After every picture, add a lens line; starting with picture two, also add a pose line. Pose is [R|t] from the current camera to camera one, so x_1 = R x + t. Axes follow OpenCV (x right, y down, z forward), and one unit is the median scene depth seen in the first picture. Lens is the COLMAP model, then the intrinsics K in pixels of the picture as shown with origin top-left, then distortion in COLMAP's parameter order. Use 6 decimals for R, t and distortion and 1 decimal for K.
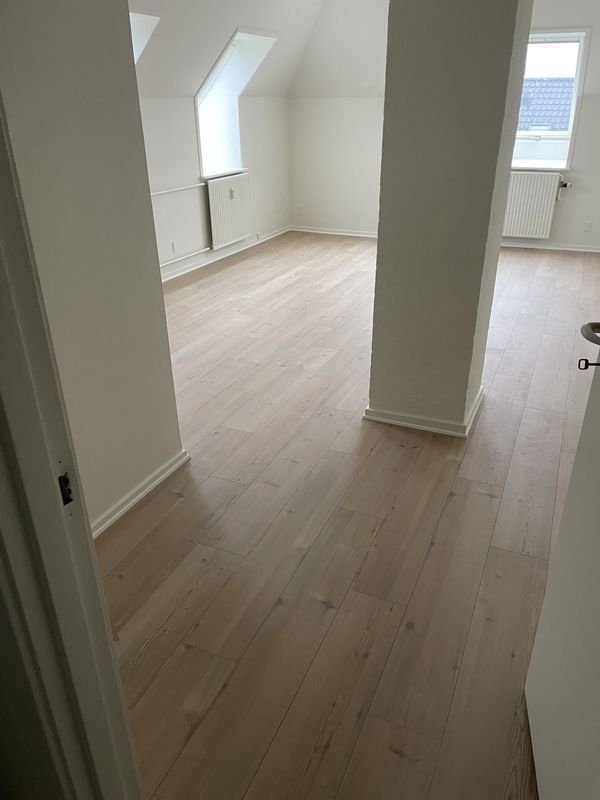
lens RADIAL K [[603.3, 0, 301.4], [0, 603.3, 402.5], [0, 0, 1]] dist [0.064768, -0.068169]
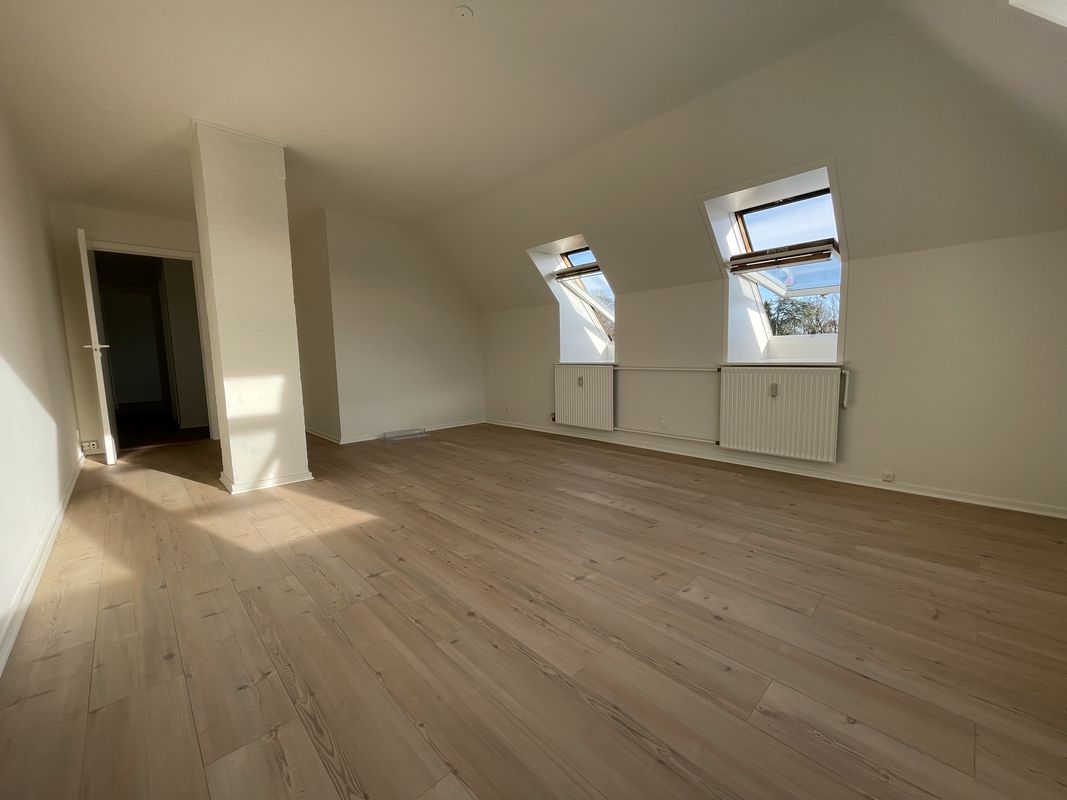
lens RADIAL K [[426.6, 0, 533.3], [0, 426.6, 399.5], [0, 0, 1]] dist [-0.003138, 0.001383]
pose [[-0.383028, 0.112526, -0.916857, 0.540326], [-0.387288, 0.881542, 0.269986, -0.419831], [0.838629, 0.458500, -0.294075, 1.068876]]
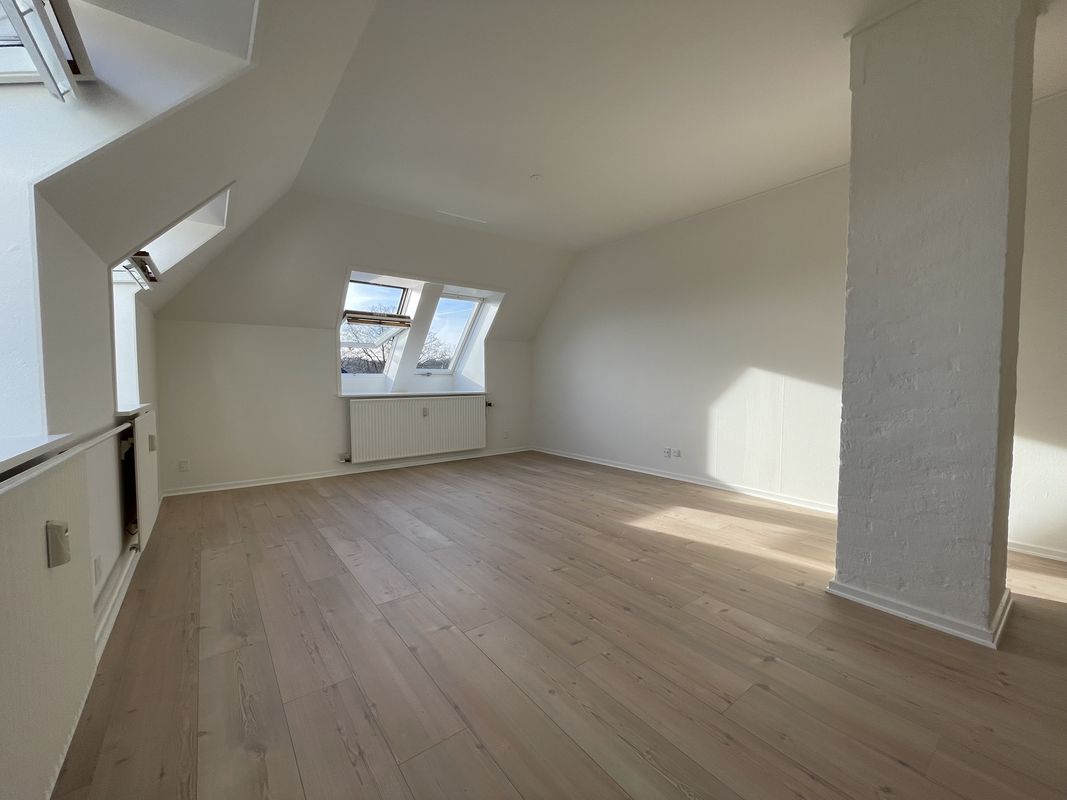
lens RADIAL K [[426.6, 0, 534.7], [0, 426.6, 398.2], [0, 0, 1]] dist [-0.003138, 0.001383]
pose [[0.480243, -0.033342, 0.876501, -0.332423], [0.390236, 0.903055, -0.179462, -0.206259], [-0.785545, 0.428228, 0.446698, 0.630854]]
